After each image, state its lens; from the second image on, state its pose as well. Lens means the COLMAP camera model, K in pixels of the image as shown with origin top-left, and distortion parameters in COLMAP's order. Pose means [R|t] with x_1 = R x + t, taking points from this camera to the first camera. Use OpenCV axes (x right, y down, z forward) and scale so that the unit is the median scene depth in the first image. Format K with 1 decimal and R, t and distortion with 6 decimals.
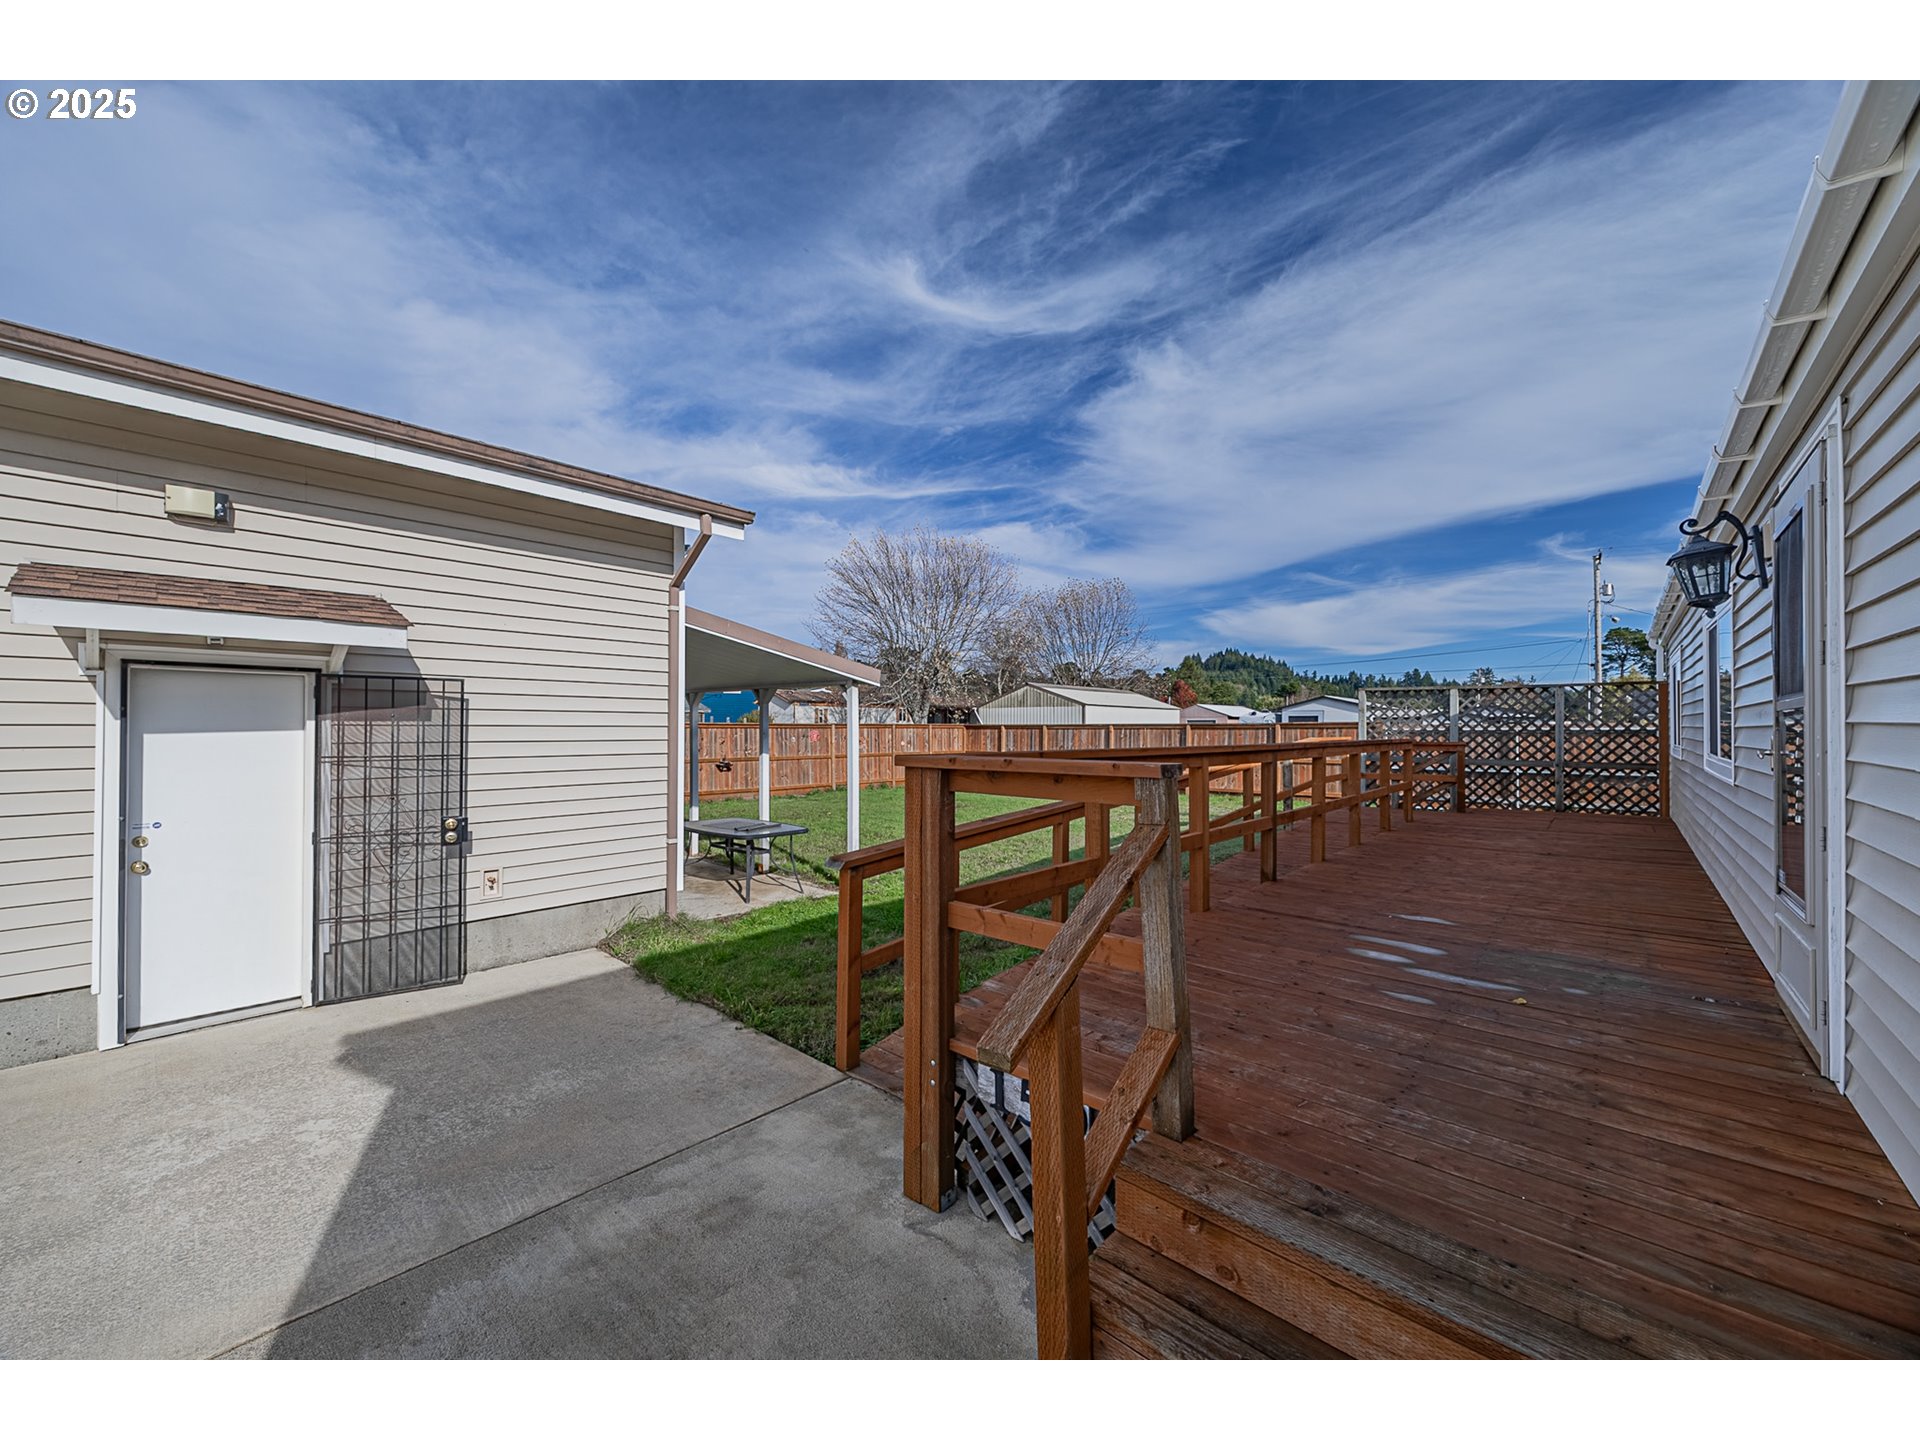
lens RADIAL K [[728.3, 0, 956.8], [0, 728.3, 723.3], [0, 0, 1]] dist [-0.000274, 0.000103]
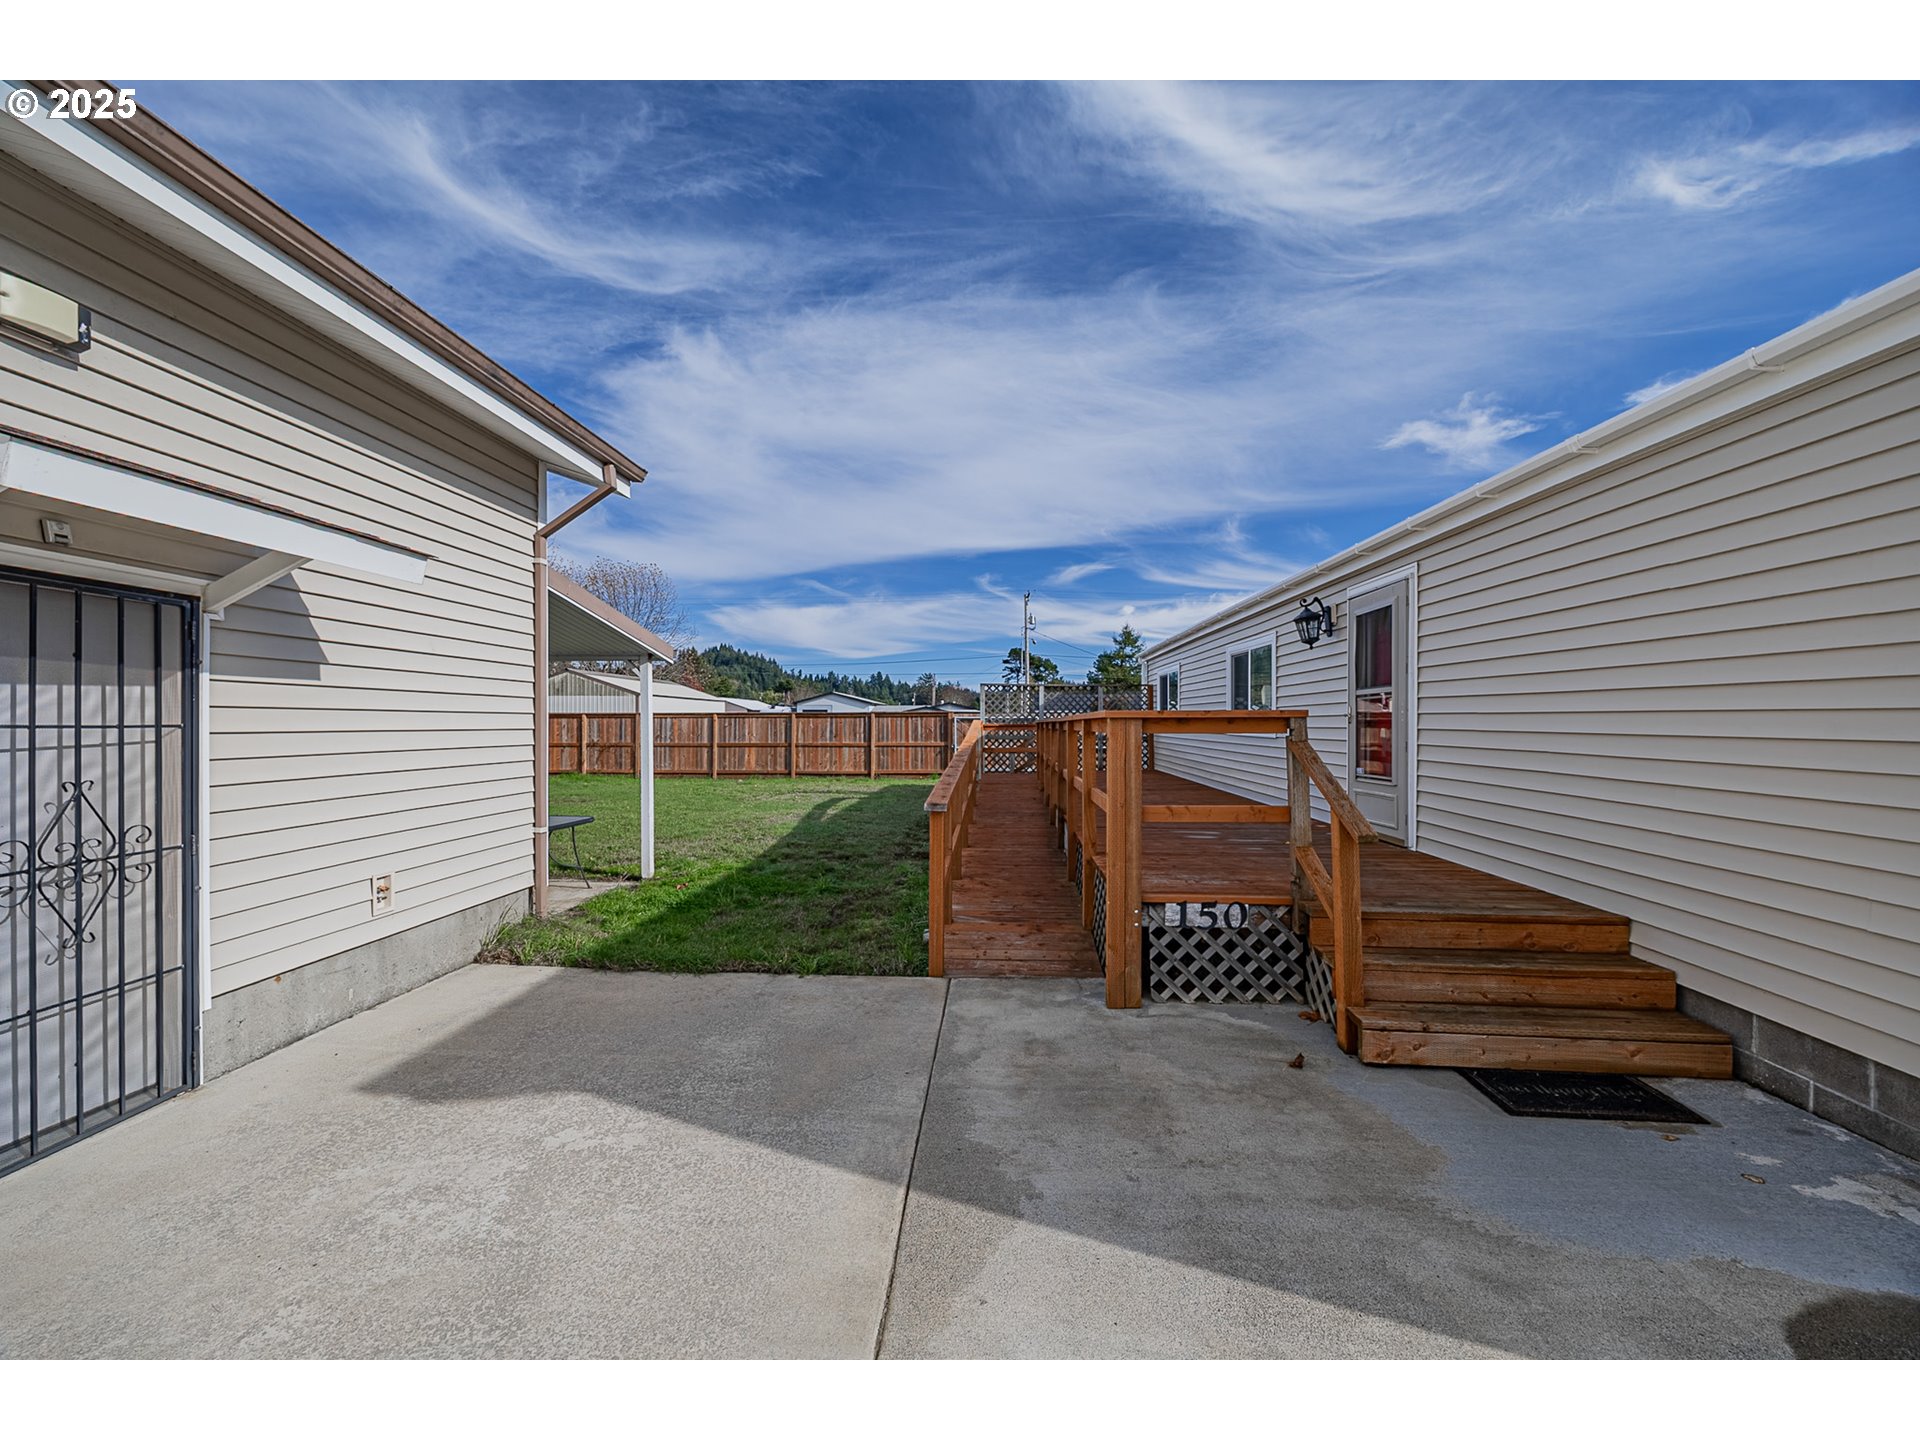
lens RADIAL K [[728.3, 0, 956.8], [0, 728.3, 723.3], [0, 0, 1]] dist [-0.000274, 0.000103]
pose [[0.787576, -0.000886, 0.616216, -0.623237], [-0.003559, 0.999976, 0.005986, 0.032299], [-0.616207, -0.006907, 0.787554, 0.018041]]
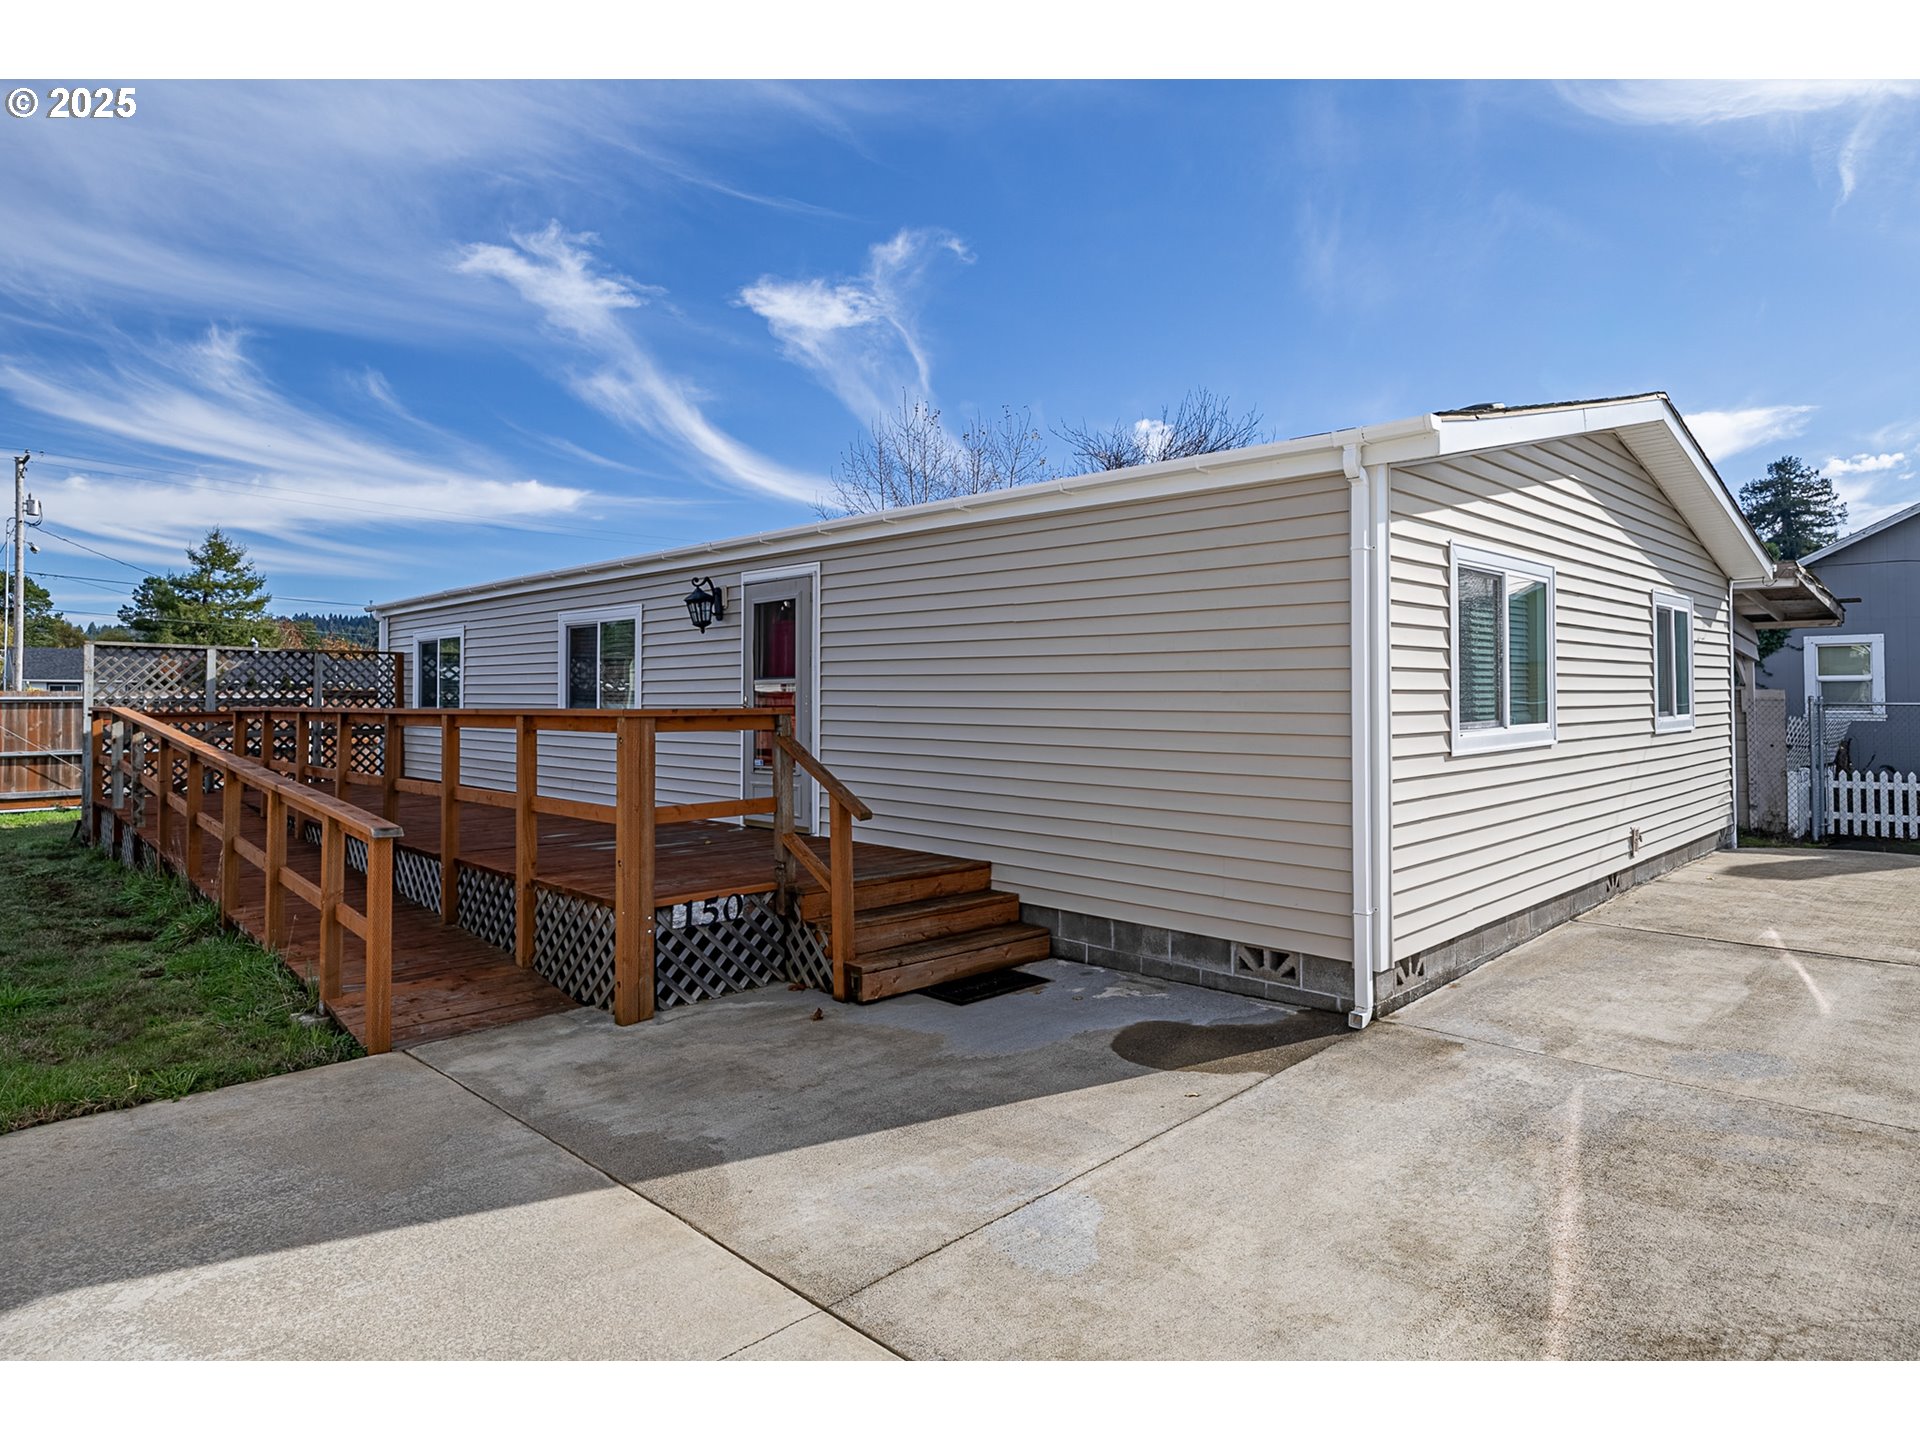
lens RADIAL K [[1104.1, 0, 952.5], [0, 1104.1, 662.9], [0, 0, 1]] dist [0.000309, 0.000609]
pose [[0.063904, 0.030592, 0.997487, -1.097747], [-0.003673, 0.999530, -0.030419, 0.009182], [-0.997949, -0.001720, 0.063986, 0.123992]]
